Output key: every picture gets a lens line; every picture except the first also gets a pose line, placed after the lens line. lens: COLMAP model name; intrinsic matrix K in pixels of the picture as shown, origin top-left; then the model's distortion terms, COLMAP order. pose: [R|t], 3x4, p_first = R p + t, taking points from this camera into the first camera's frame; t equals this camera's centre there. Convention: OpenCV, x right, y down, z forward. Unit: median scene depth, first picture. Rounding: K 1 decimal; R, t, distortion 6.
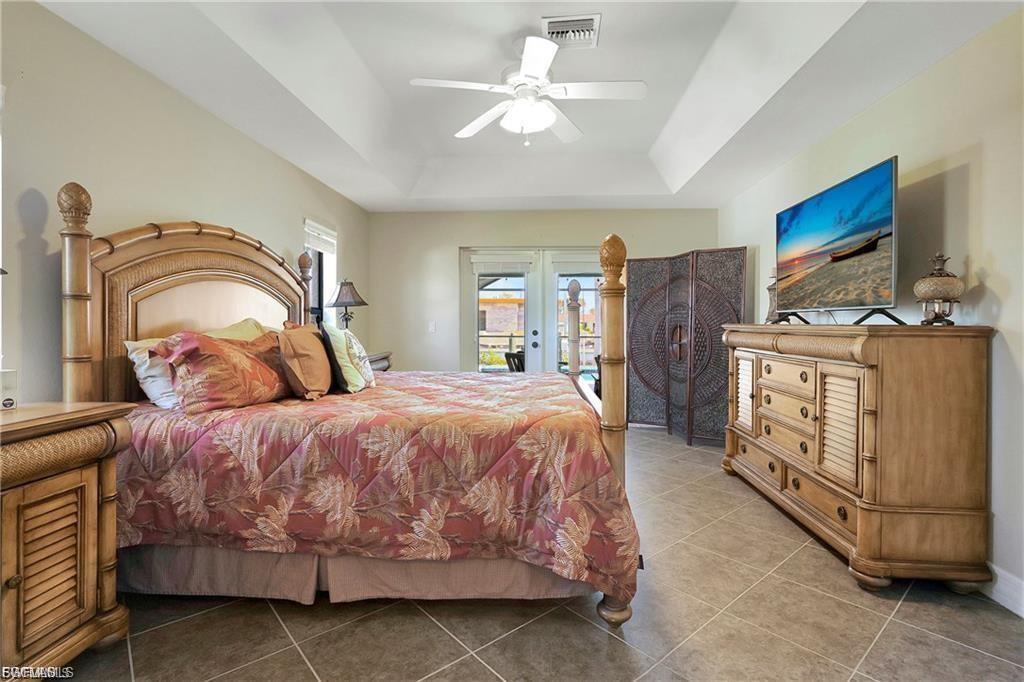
lens RADIAL K [[501.2, 0, 520.7], [0, 501.2, 328.5], [0, 0, 1]] dist [0.002306, 0.001211]
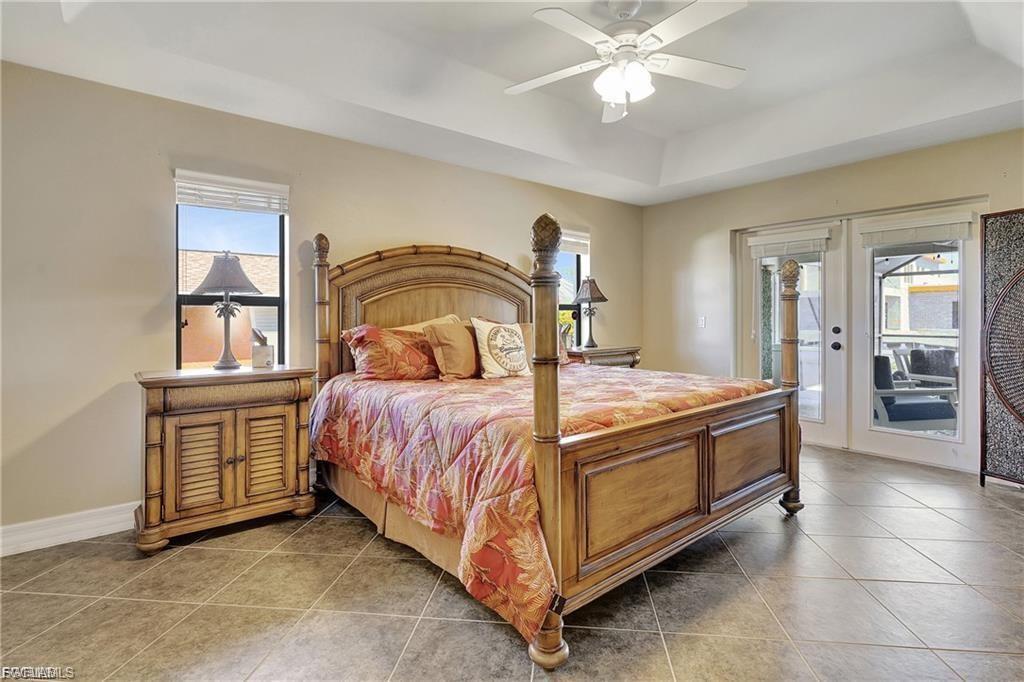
lens RADIAL K [[506.7, 0, 510.3], [0, 506.7, 321.7], [0, 0, 1]] dist [-0.003980, 0.000312]
pose [[0.667830, 0.001411, -0.744313, 0.712696], [-0.004457, 0.999988, -0.002104, -0.000849], [0.744301, 0.004723, 0.667828, 0.334178]]
